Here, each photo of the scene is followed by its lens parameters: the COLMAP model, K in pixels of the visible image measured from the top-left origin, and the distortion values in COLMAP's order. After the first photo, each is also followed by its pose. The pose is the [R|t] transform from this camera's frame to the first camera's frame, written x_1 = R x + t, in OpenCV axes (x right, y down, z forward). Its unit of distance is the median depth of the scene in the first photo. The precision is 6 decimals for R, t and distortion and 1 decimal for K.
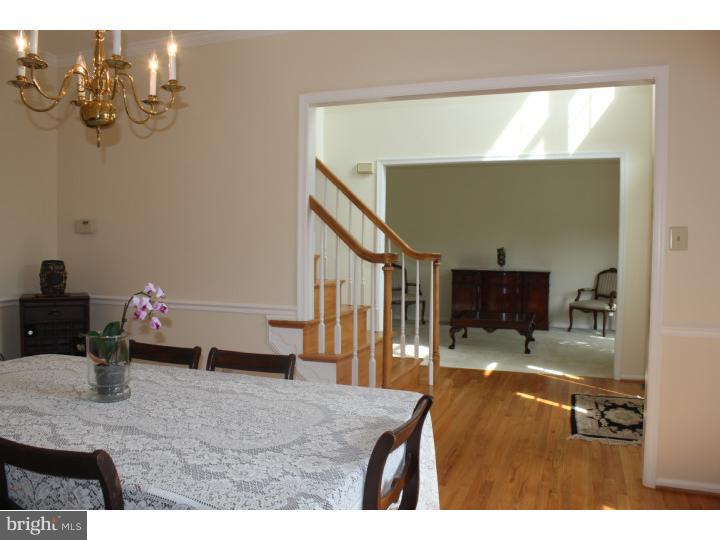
lens RADIAL K [[611.2, 0, 356.3], [0, 611.2, 270.3], [0, 0, 1]] dist [-0.168348, 0.171446]
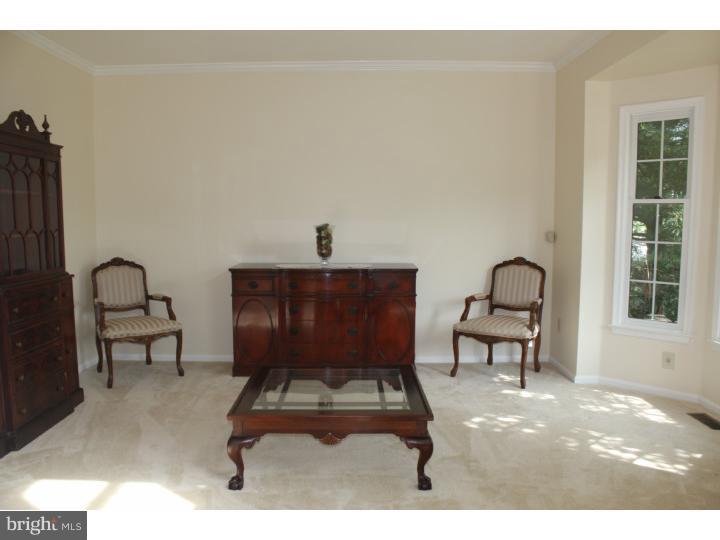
lens RADIAL K [[611.2, 0, 356.3], [0, 611.2, 270.3], [0, 0, 1]] dist [-0.168348, 0.171446]
pose [[0.938985, -0.040649, 0.341548, 0.085724], [0.023652, 0.998272, 0.053784, -0.025941], [-0.343145, -0.042424, 0.938324, 0.506944]]
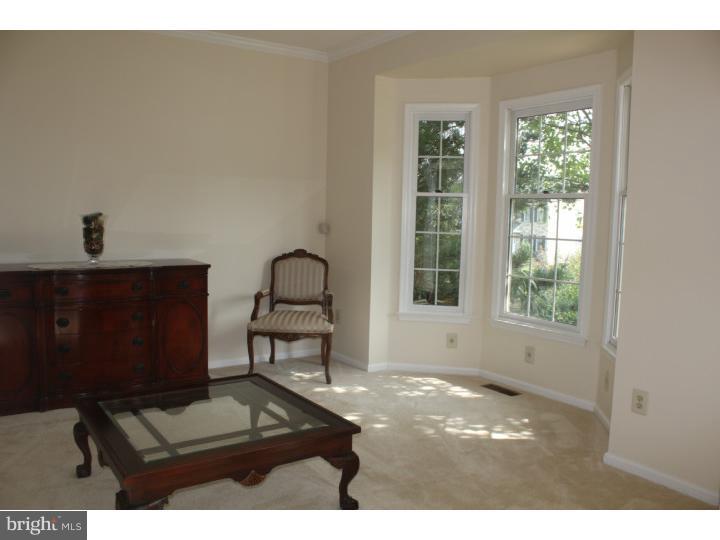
lens RADIAL K [[611.2, 0, 356.3], [0, 611.2, 270.3], [0, 0, 1]] dist [-0.168348, 0.171446]
pose [[0.568350, -0.077140, 0.819163, -0.001657], [0.018173, 0.996529, 0.081234, -0.028968], [-0.822586, -0.031282, 0.567779, 0.631367]]
